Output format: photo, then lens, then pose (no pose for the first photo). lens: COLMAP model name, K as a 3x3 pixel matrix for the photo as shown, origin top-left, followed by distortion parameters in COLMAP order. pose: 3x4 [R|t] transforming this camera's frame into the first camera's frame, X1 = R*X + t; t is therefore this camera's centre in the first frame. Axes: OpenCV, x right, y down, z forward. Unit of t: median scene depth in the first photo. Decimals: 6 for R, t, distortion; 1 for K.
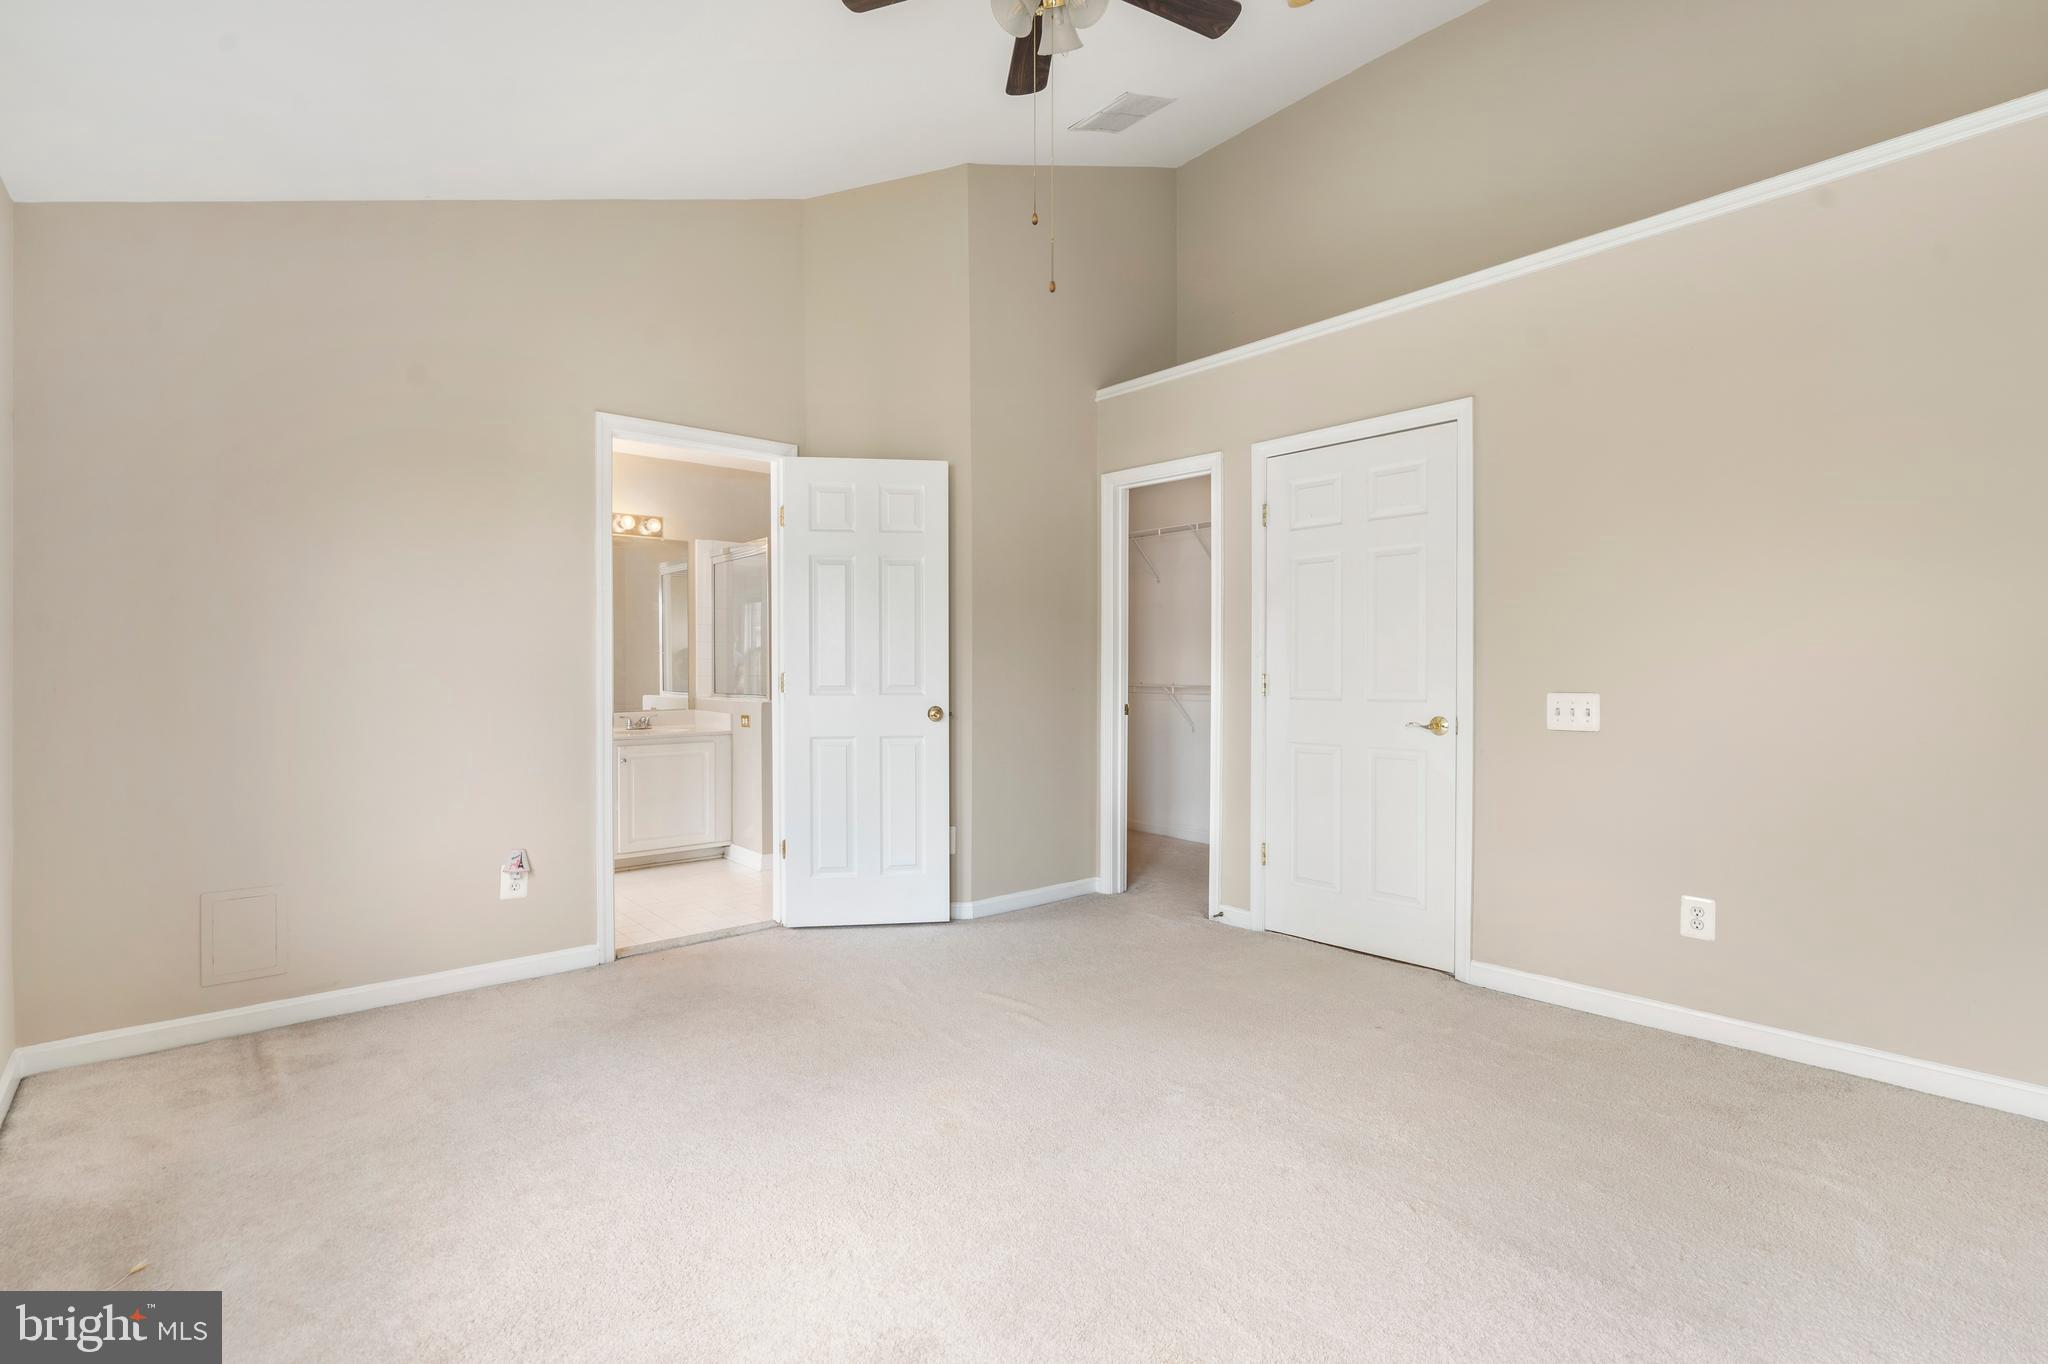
lens RADIAL K [[942.7, 0, 1025.8], [0, 942.7, 674.5], [0, 0, 1]] dist [-0.008385, 0.003445]
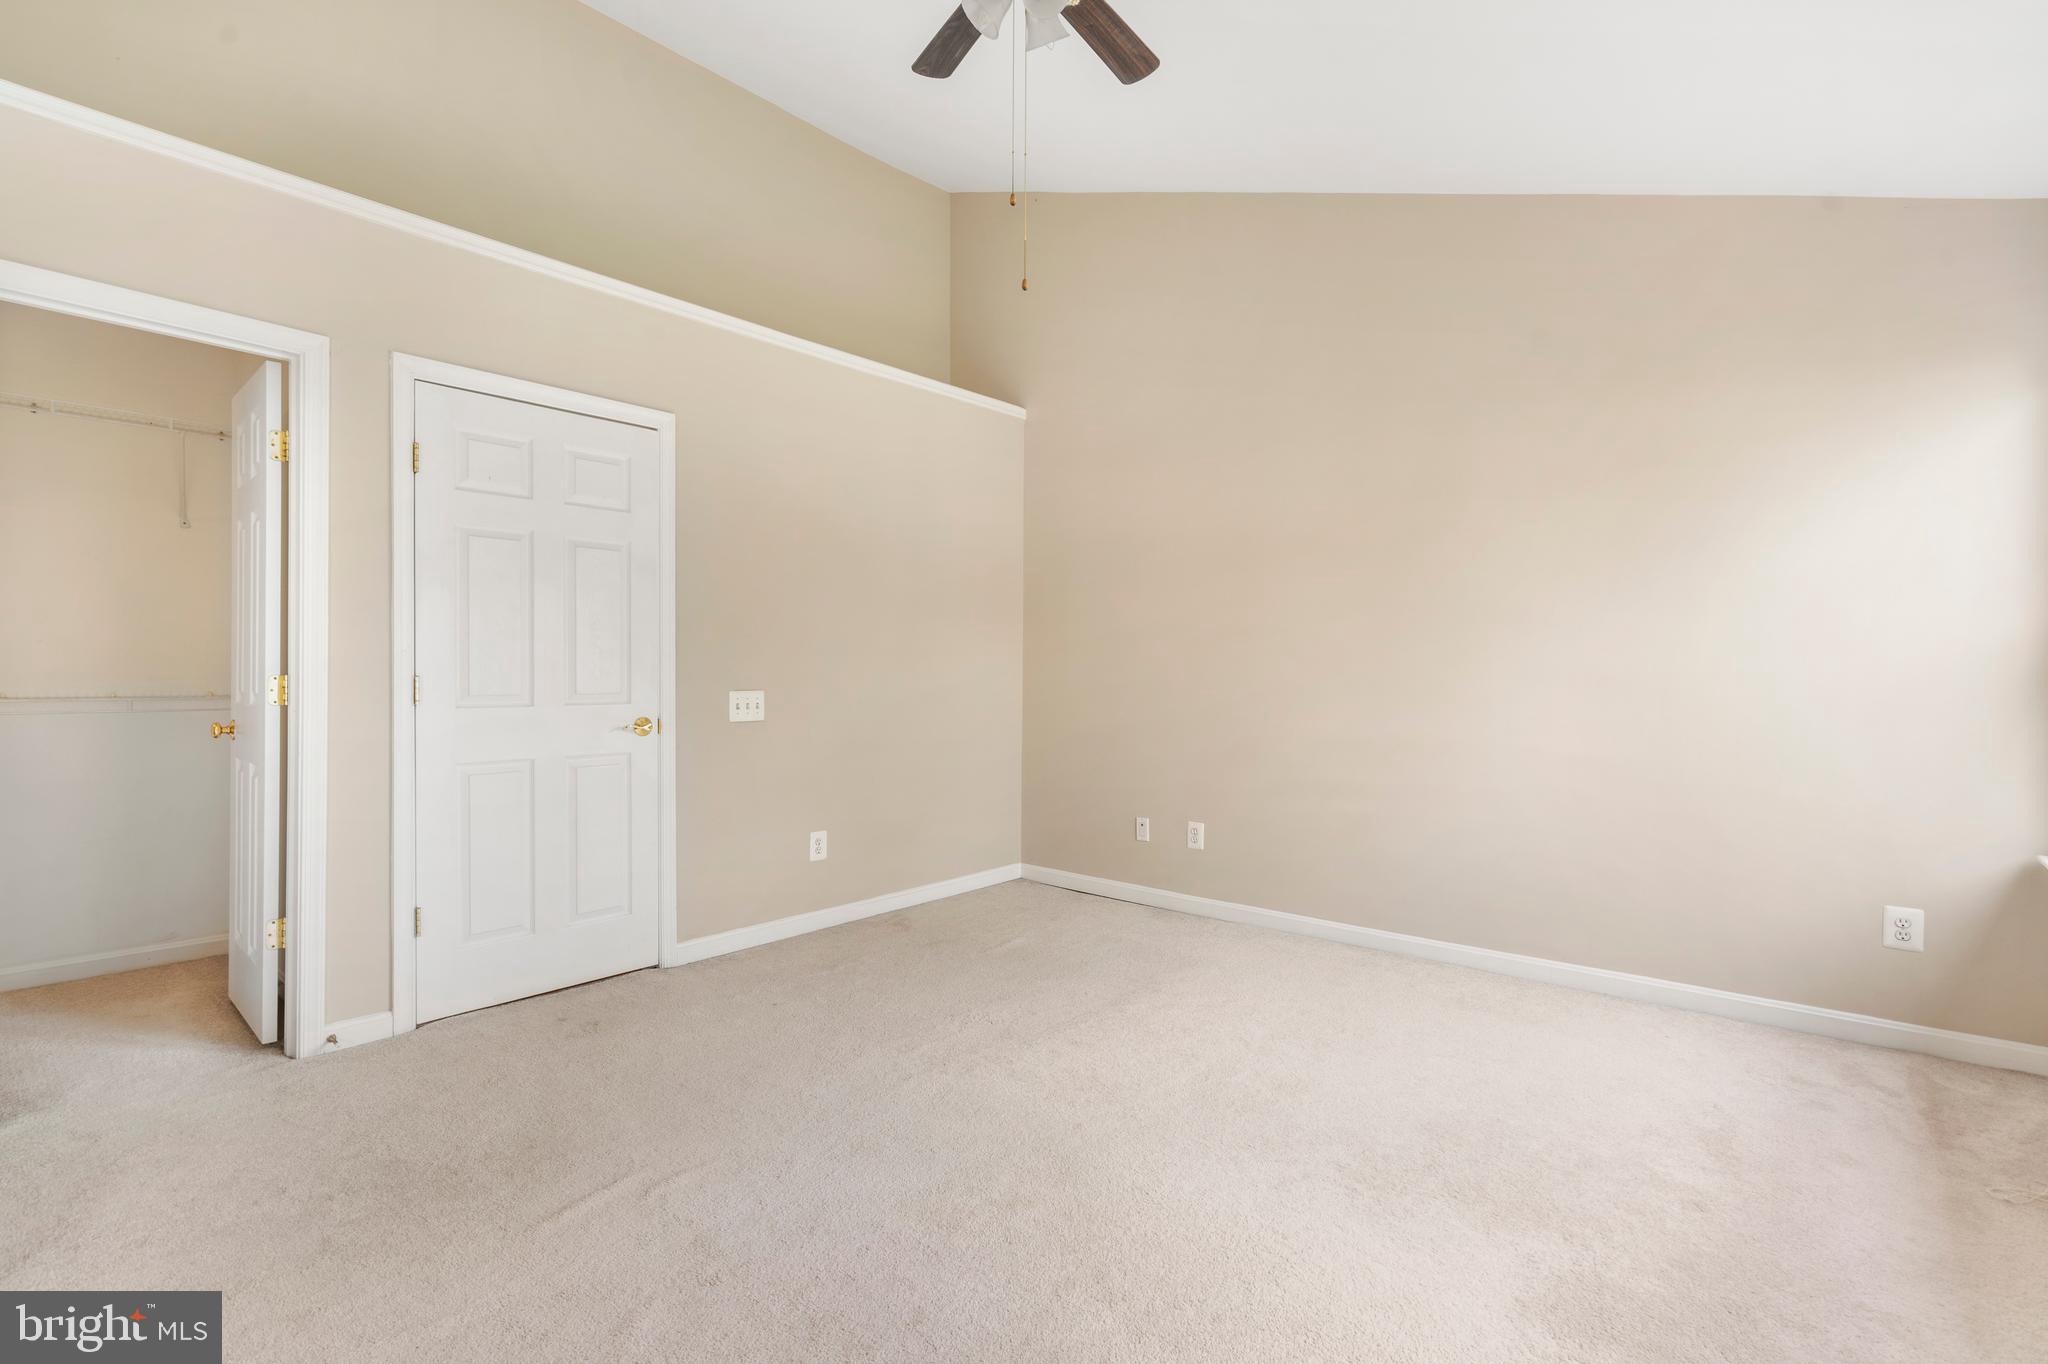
lens RADIAL K [[942.7, 0, 1020.0], [0, 942.7, 681.9], [0, 0, 1]] dist [-0.008385, 0.003445]
pose [[-0.131203, -0.008547, 0.991319, -0.642302], [-0.000508, 0.999963, 0.008554, -0.002189], [-0.991355, 0.000619, -0.131203, 0.765184]]
